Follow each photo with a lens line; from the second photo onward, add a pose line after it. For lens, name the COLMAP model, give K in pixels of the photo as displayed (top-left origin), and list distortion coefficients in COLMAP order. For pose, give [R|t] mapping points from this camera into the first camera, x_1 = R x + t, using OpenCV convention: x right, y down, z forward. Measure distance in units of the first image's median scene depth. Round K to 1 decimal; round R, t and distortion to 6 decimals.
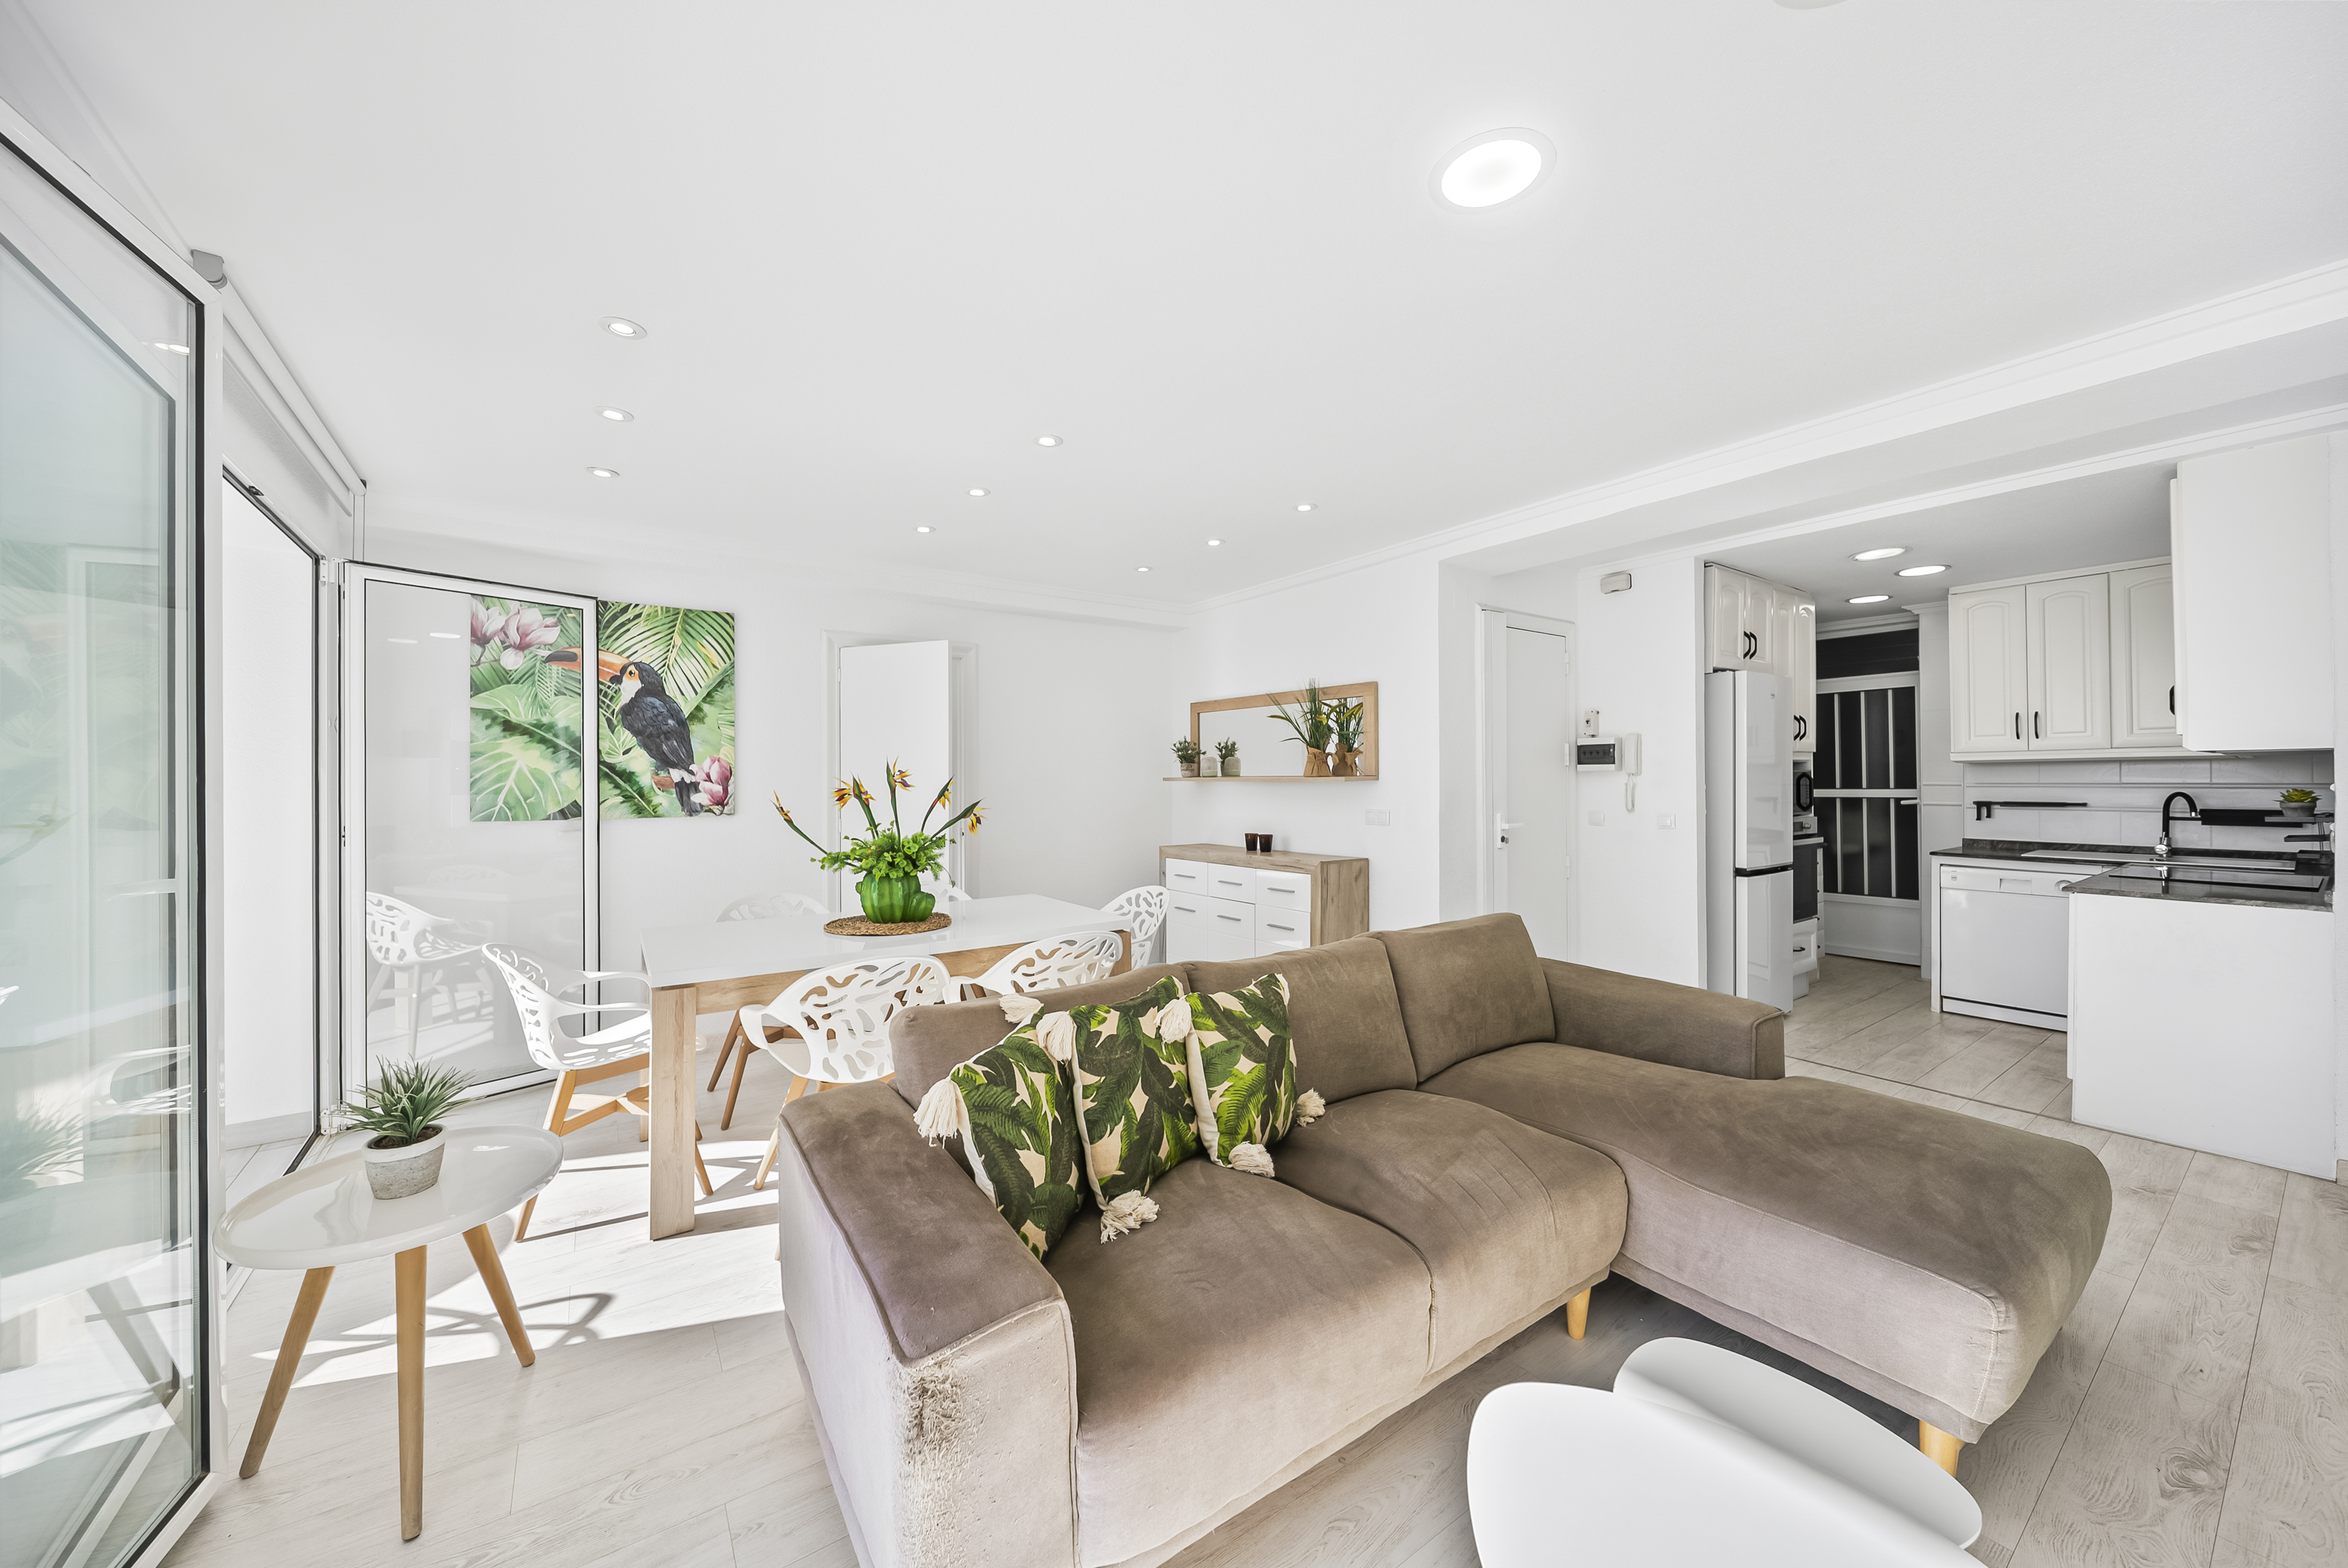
lens RADIAL K [[834.7, 0, 1173.8], [0, 834.7, 780.5], [0, 0, 1]] dist [-0.005581, 0.000065]
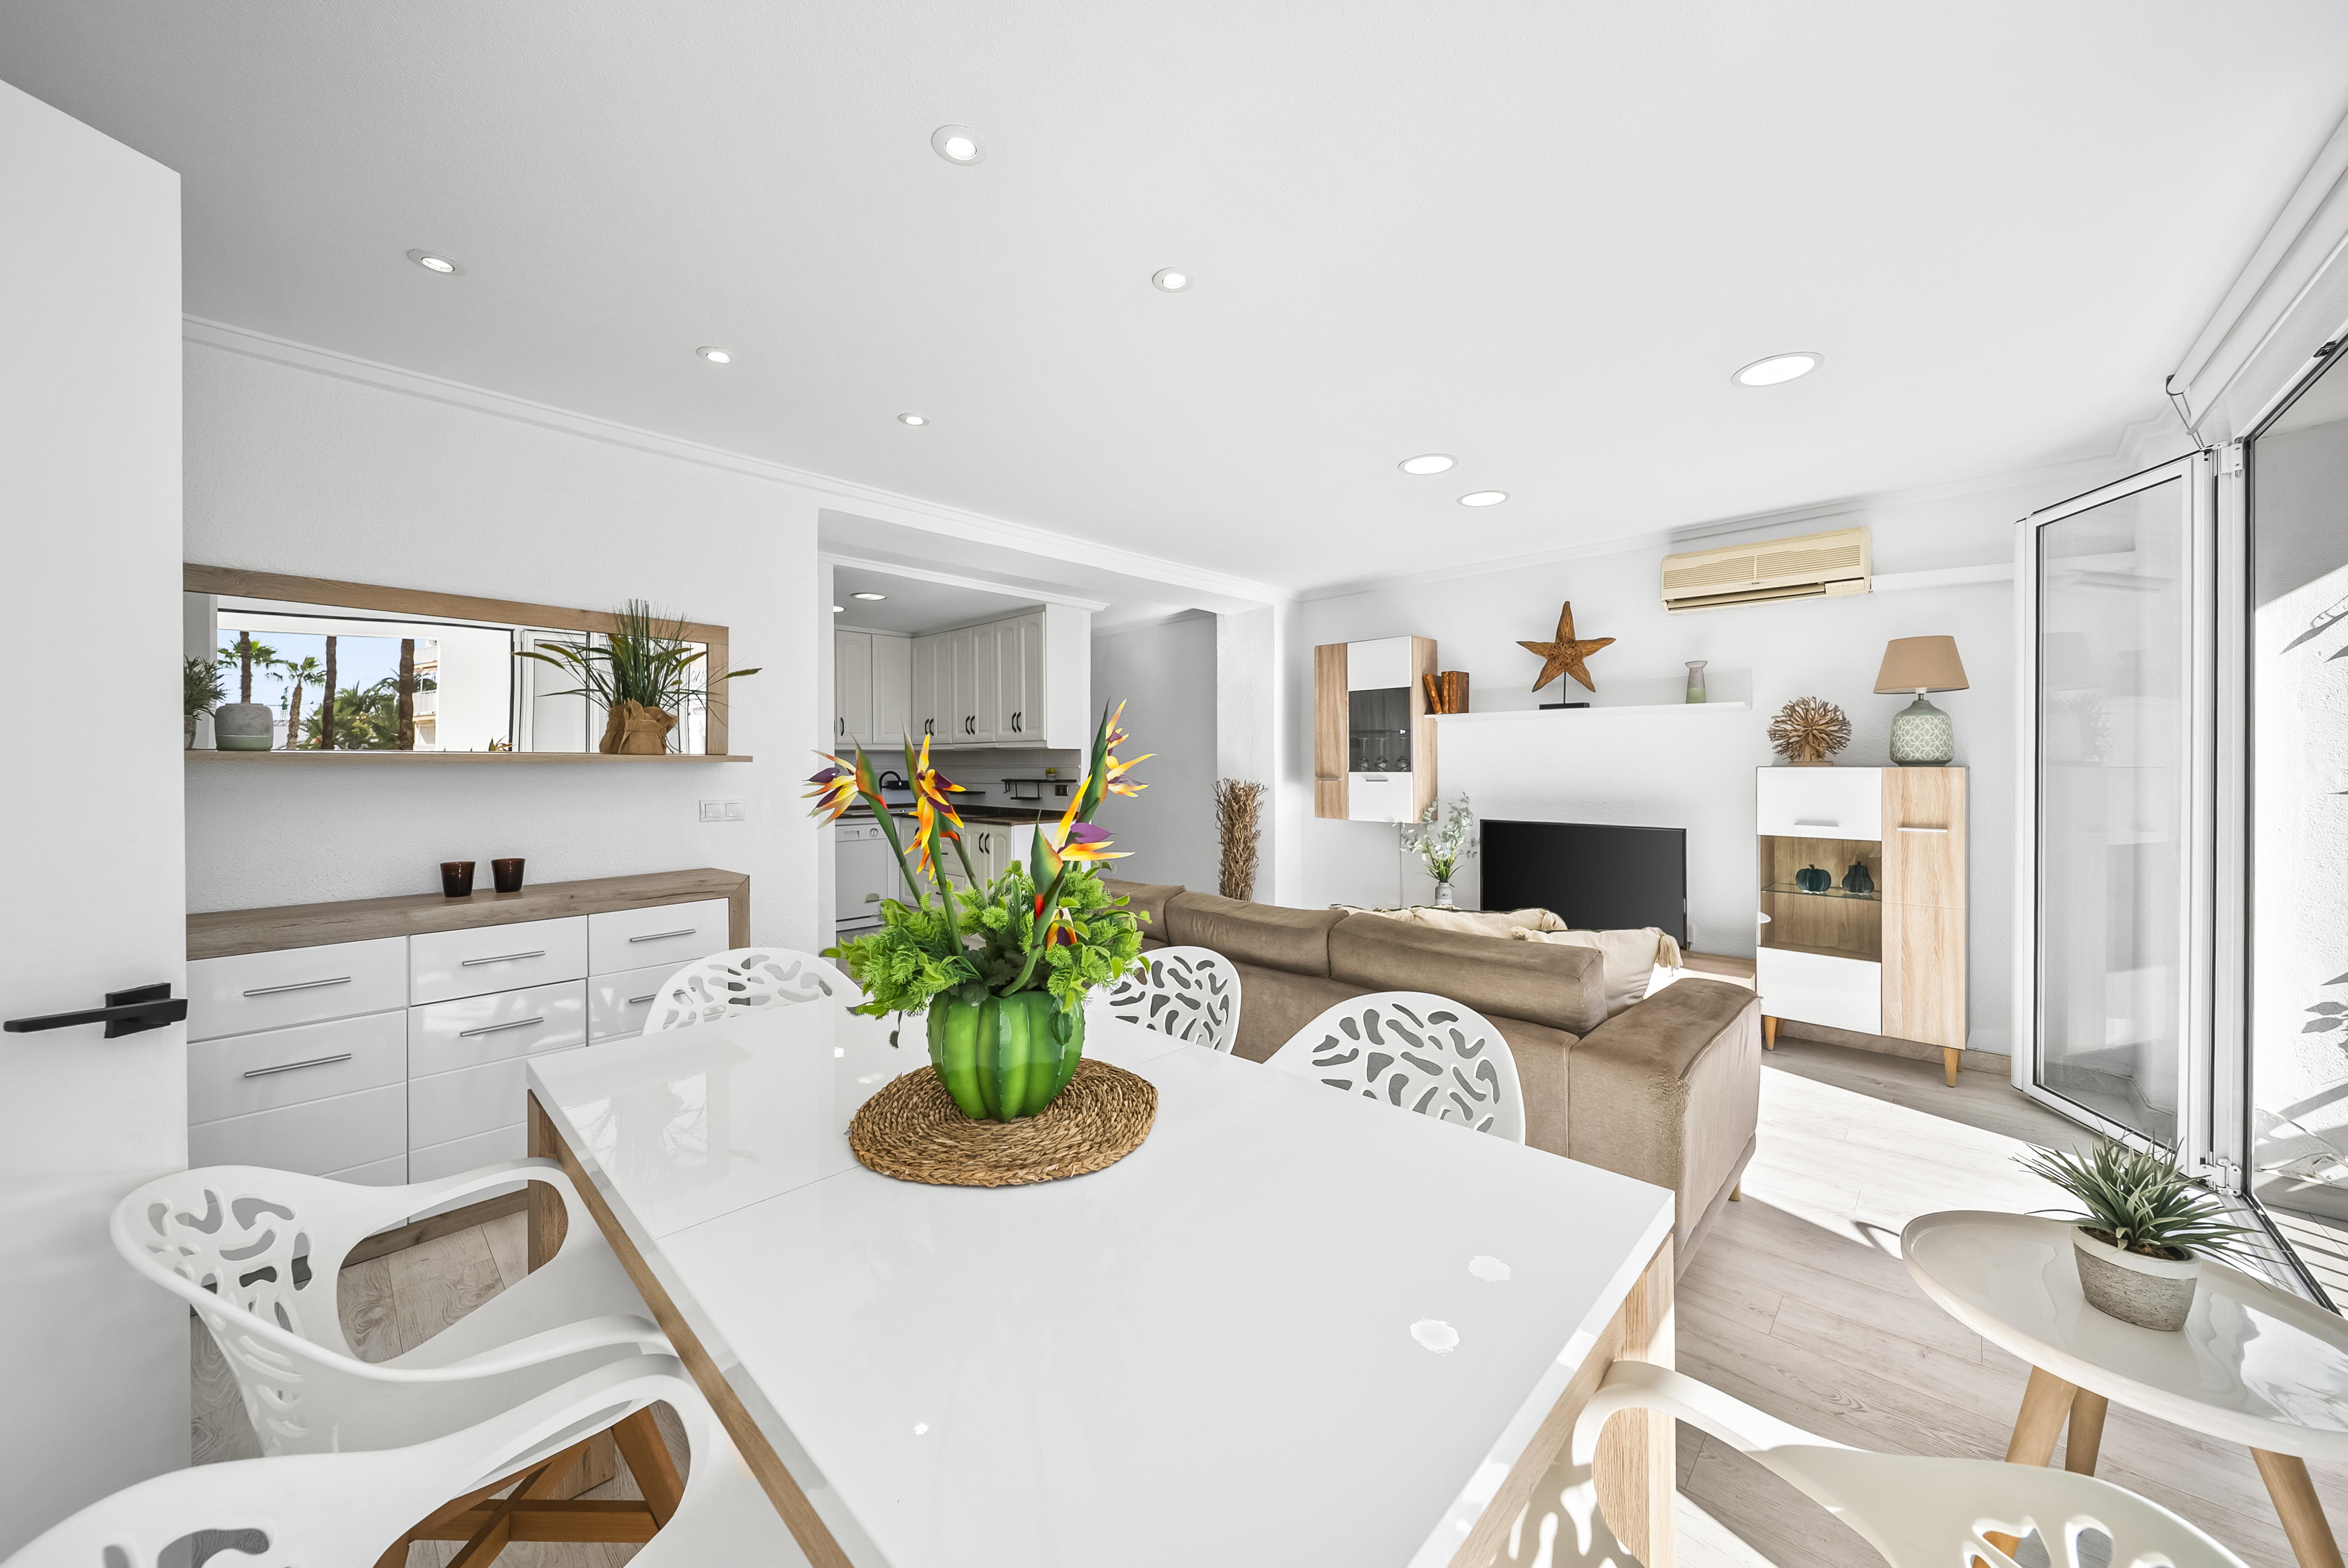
lens RADIAL K [[834.7, 0, 1176.6], [0, 834.7, 766.7], [0, 0, 1]] dist [-0.005581, 0.000065]
pose [[-0.206297, 0.000821, 0.978489, -0.555666], [0.002700, 0.999996, -0.000270, 0.006267], [-0.978486, 0.002586, -0.206298, 0.755654]]
